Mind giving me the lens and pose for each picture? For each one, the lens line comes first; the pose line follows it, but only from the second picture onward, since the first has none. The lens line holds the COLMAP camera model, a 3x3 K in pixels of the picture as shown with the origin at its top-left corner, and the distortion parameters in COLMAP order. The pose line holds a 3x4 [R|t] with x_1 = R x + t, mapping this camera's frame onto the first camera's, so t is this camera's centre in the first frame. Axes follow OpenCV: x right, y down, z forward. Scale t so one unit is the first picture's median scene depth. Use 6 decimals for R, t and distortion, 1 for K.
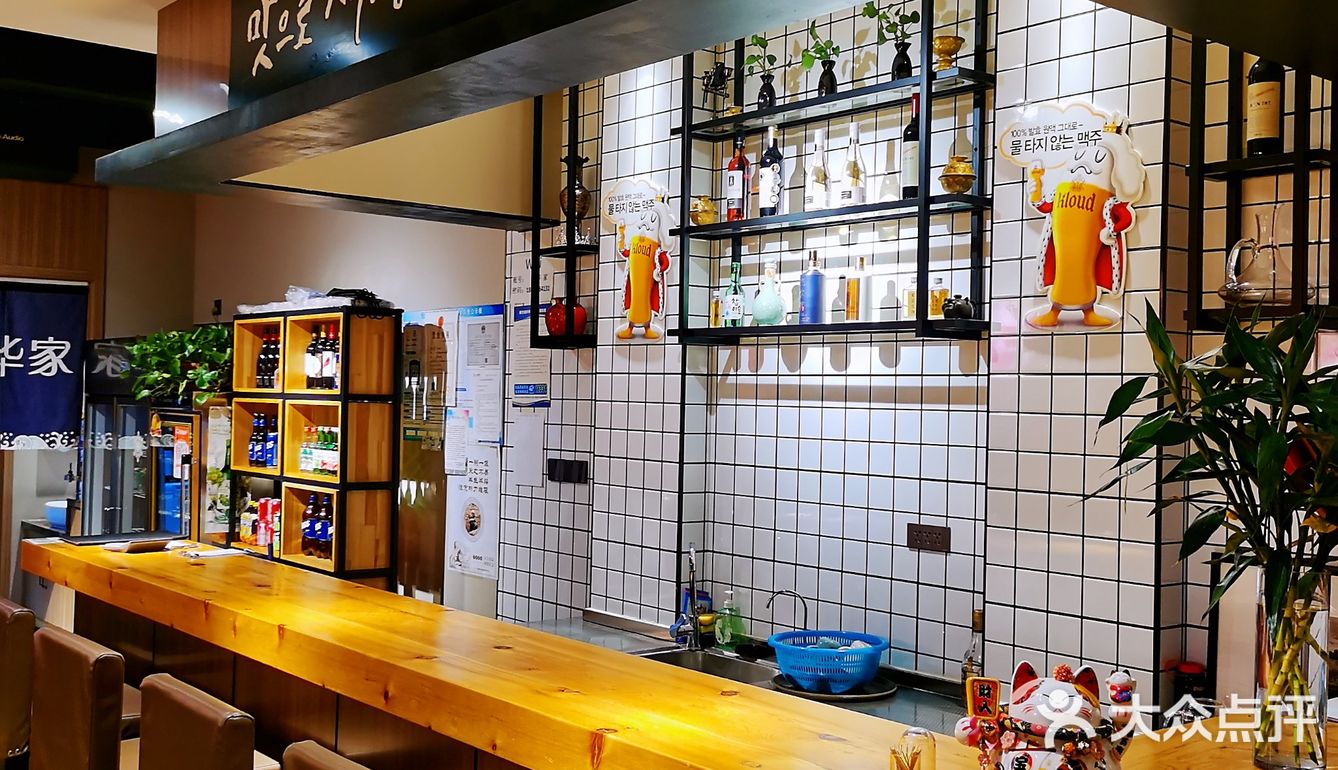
lens RADIAL K [[1381.0, 0, 669.0], [0, 1381.0, 385.0], [0, 0, 1]] dist [0.053535, -0.012060]
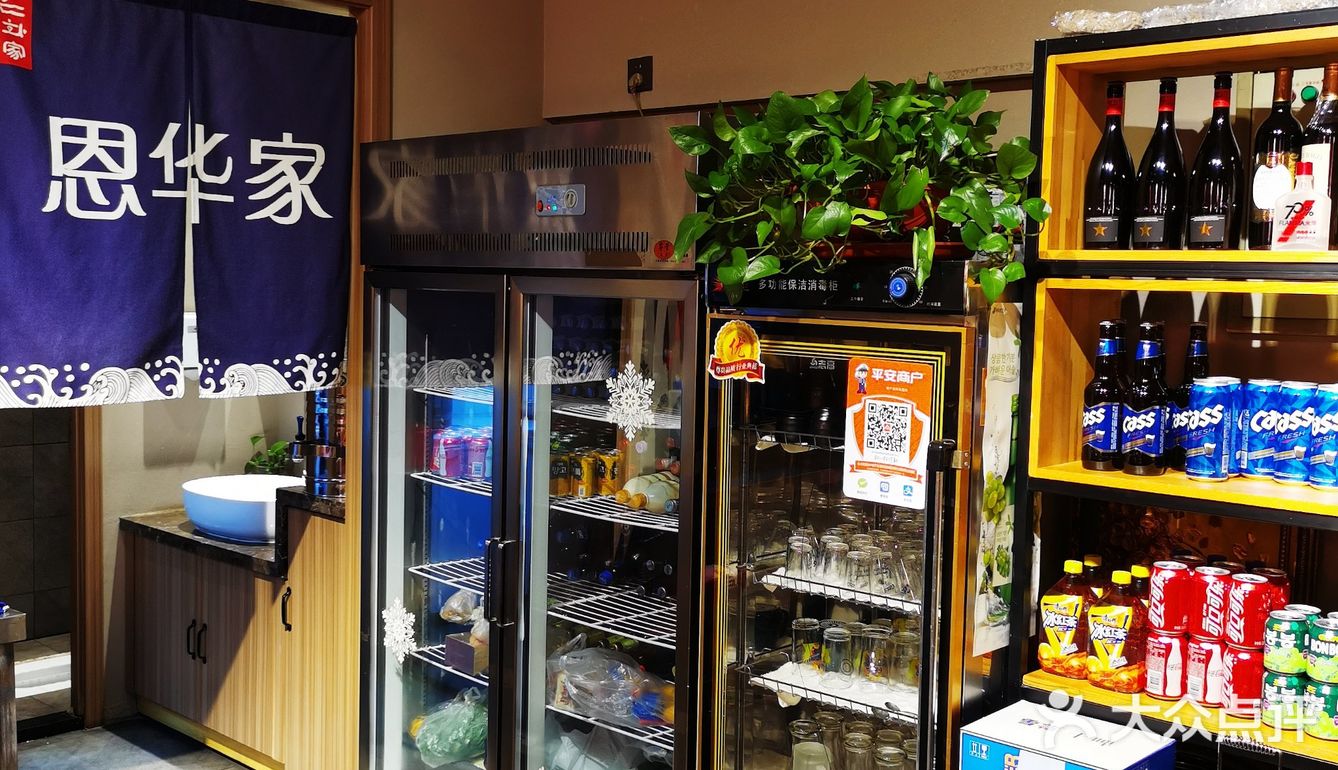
lens RADIAL K [[1381.0, 0, 669.0], [0, 1381.0, 385.0], [0, 0, 1]] dist [0.053535, -0.012060]
pose [[0.991384, -0.011060, 0.130519, -0.386103], [-0.001172, 0.995640, 0.093270, 0.002841], [-0.130981, -0.092619, 0.987049, 0.559885]]
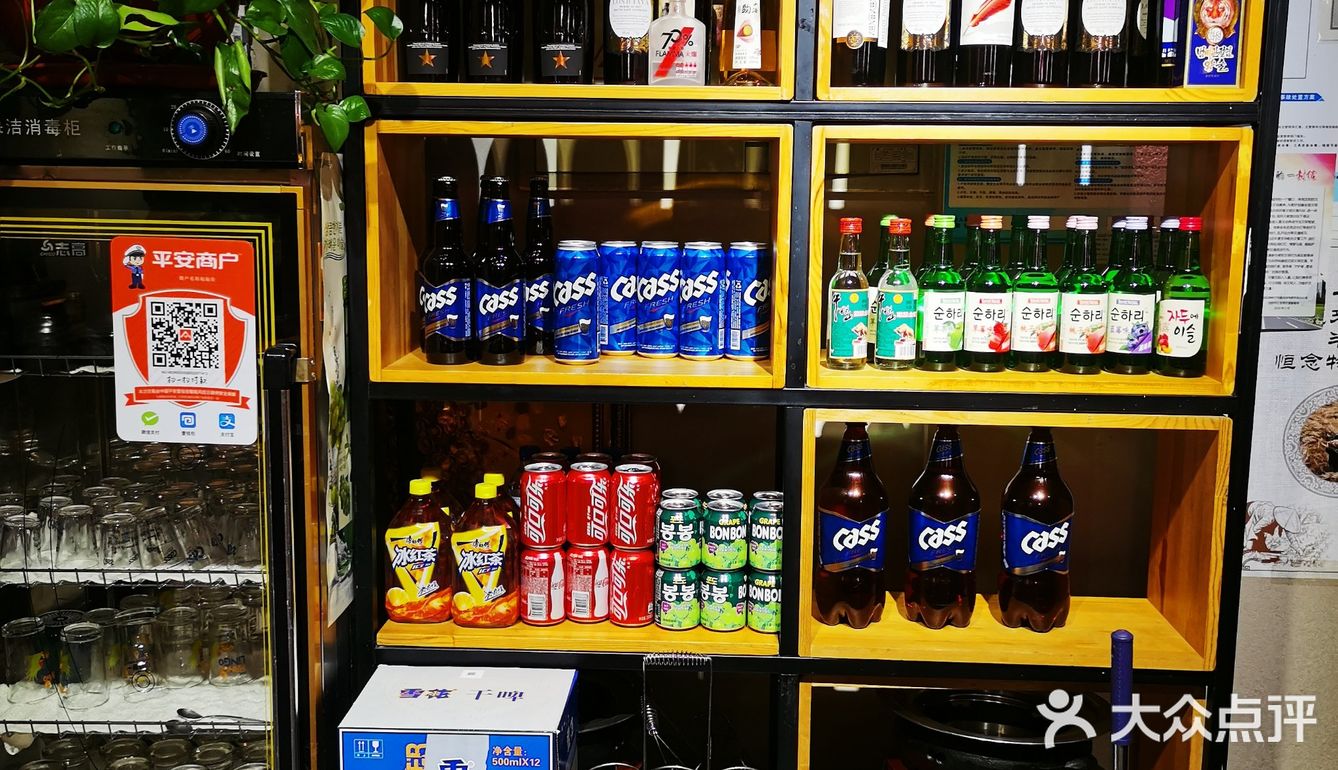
lens RADIAL K [[1381.0, 0, 669.0], [0, 1381.0, 385.0], [0, 0, 1]] dist [0.053535, -0.012060]
pose [[0.664962, -0.130011, 0.735475, -0.406929], [-0.003136, 0.984238, 0.176820, 0.010109], [-0.746871, -0.119885, 0.654073, 0.656950]]
